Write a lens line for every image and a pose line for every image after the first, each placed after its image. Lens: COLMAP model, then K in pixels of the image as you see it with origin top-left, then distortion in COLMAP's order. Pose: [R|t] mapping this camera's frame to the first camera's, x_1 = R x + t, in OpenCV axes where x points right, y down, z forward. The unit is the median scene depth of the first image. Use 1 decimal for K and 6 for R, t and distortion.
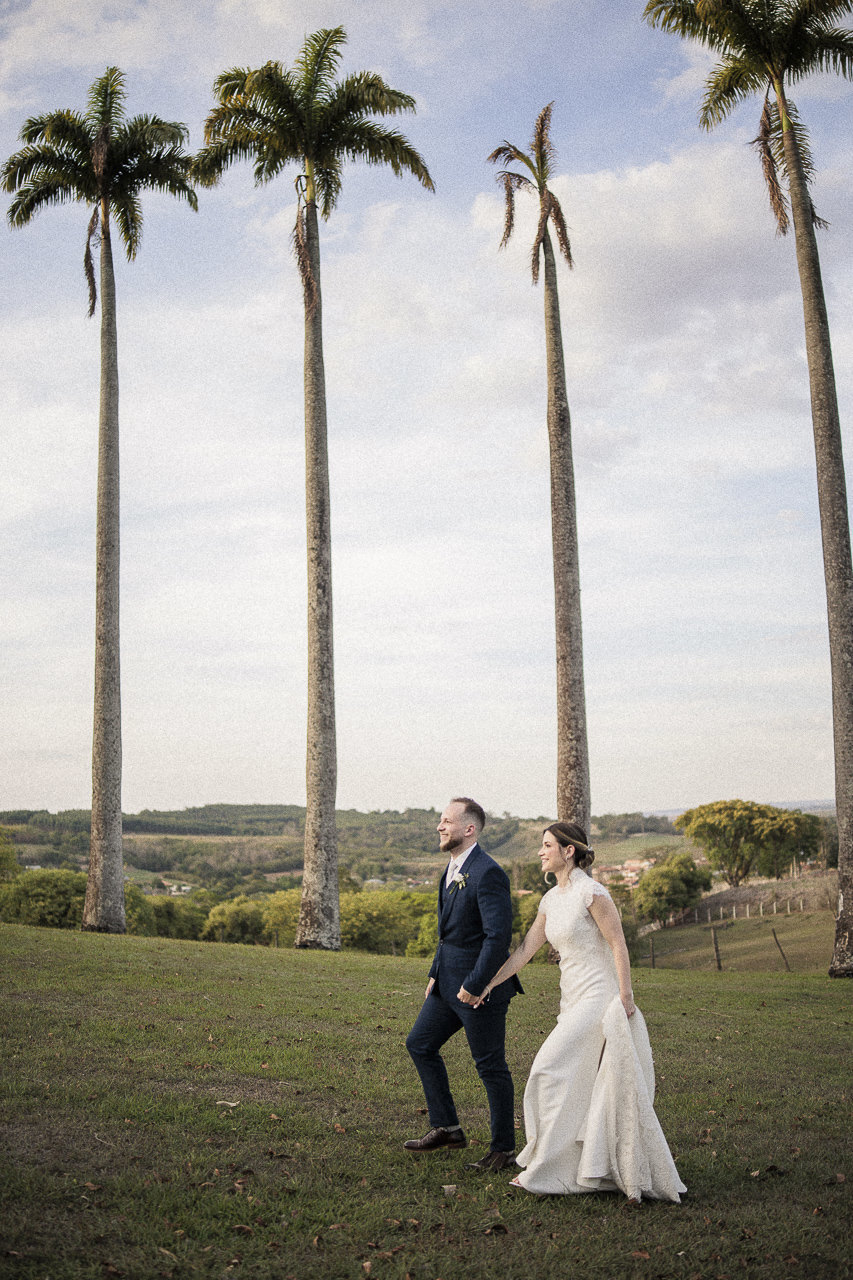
lens RADIAL K [[1426.4, 0, 427.8], [0, 1426.4, 618.5], [0, 0, 1]] dist [-0.210572, 0.030558]
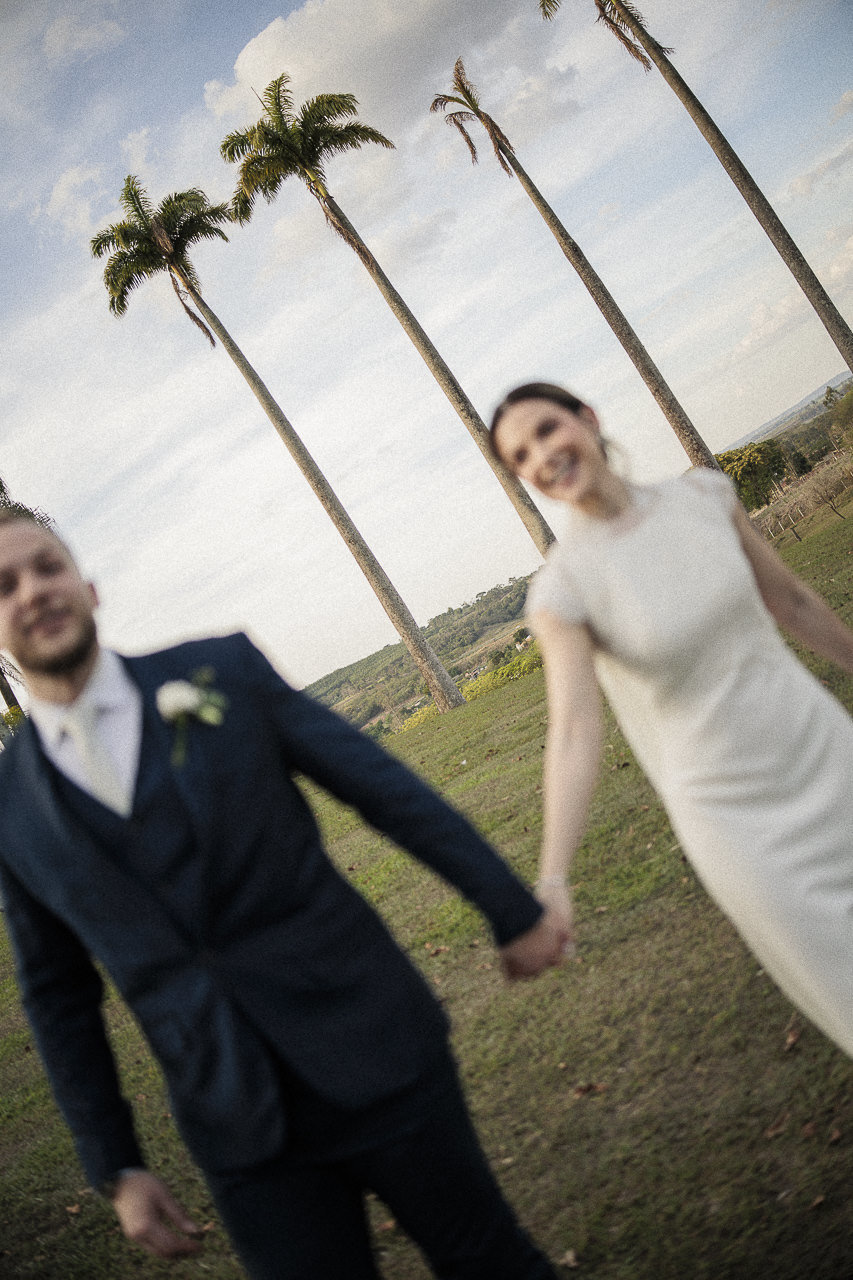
lens RADIAL K [[1420.6, 0, 401.1], [0, 1420.6, 626.3], [0, 0, 1]] dist [-0.205186, 0.041094]
pose [[0.869625, -0.493704, 0.003023, -0.092543], [0.489300, 0.862653, 0.128124, -0.027697], [-0.065863, -0.109941, 0.991754, -0.167881]]
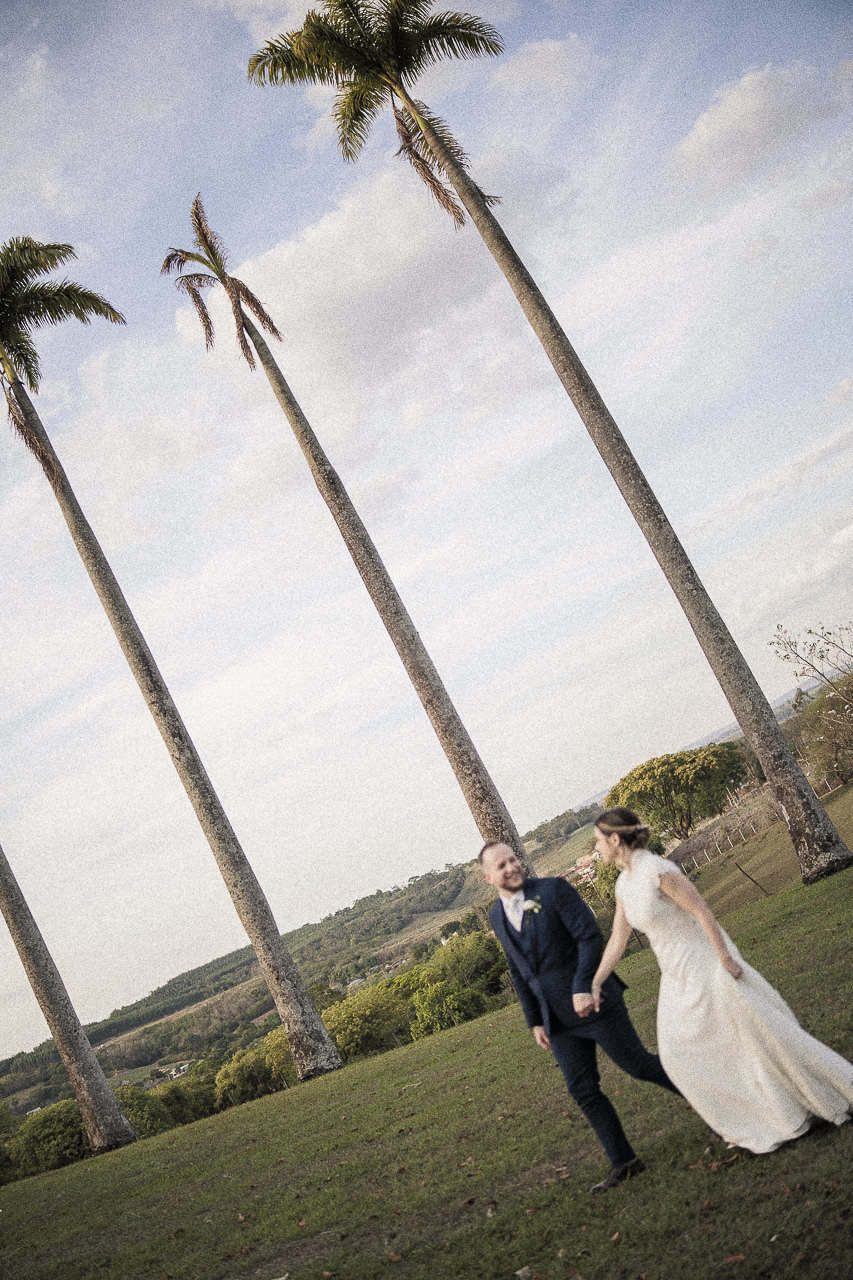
lens RADIAL K [[1420.6, 0, 401.1], [0, 1420.6, 626.3], [0, 0, 1]] dist [-0.205186, 0.041094]
pose [[0.912230, -0.399286, 0.091687, 0.002603], [0.403368, 0.914525, -0.030621, 0.000594], [-0.071624, 0.064917, 0.995317, 0.005013]]
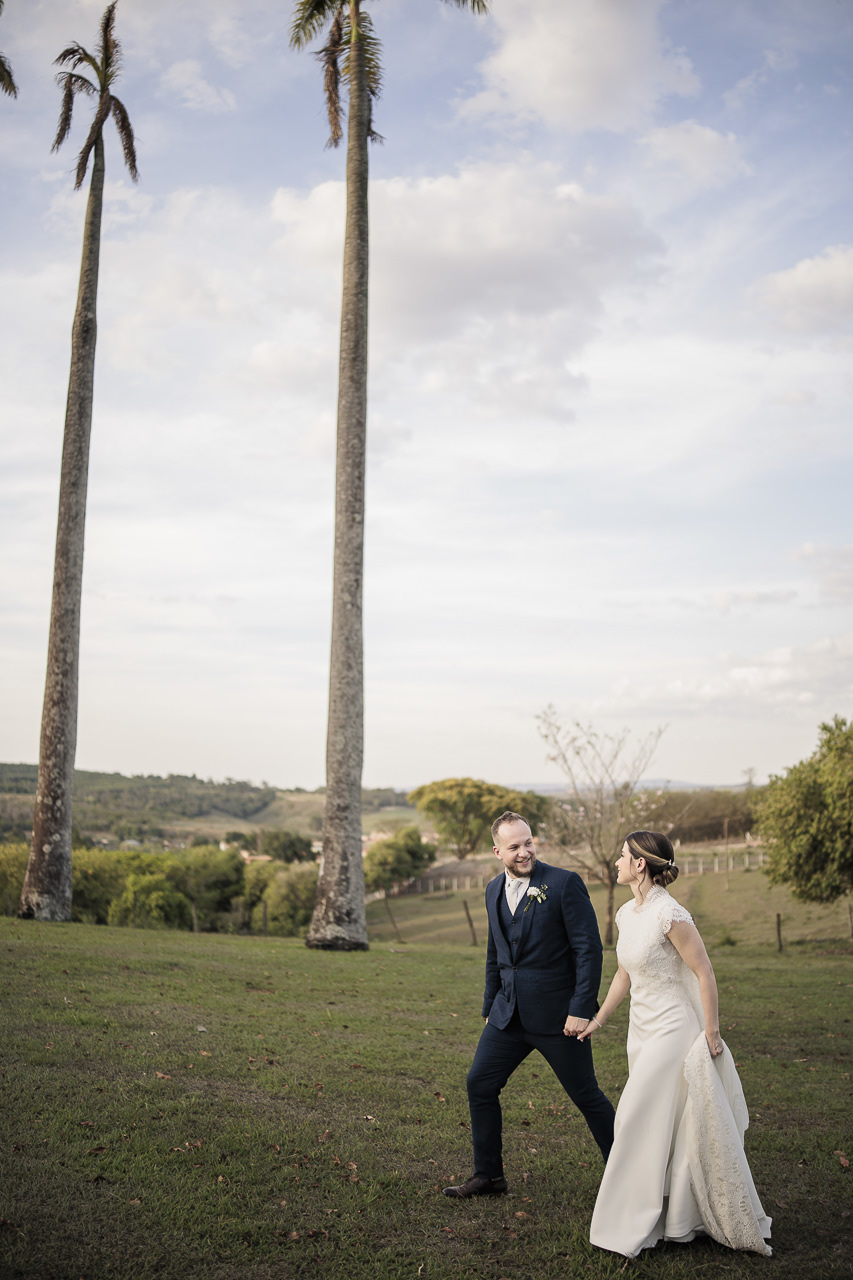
lens RADIAL K [[1327.9, 0, 493.3], [0, 1327.9, 604.1], [0, 0, 1]] dist [-0.200262, 0.029337]
pose [[0.980563, 0.055898, 0.188071, 0.073588], [-0.055351, 0.998434, -0.008165, 0.010765], [-0.188233, -0.002403, 0.982121, 0.042635]]
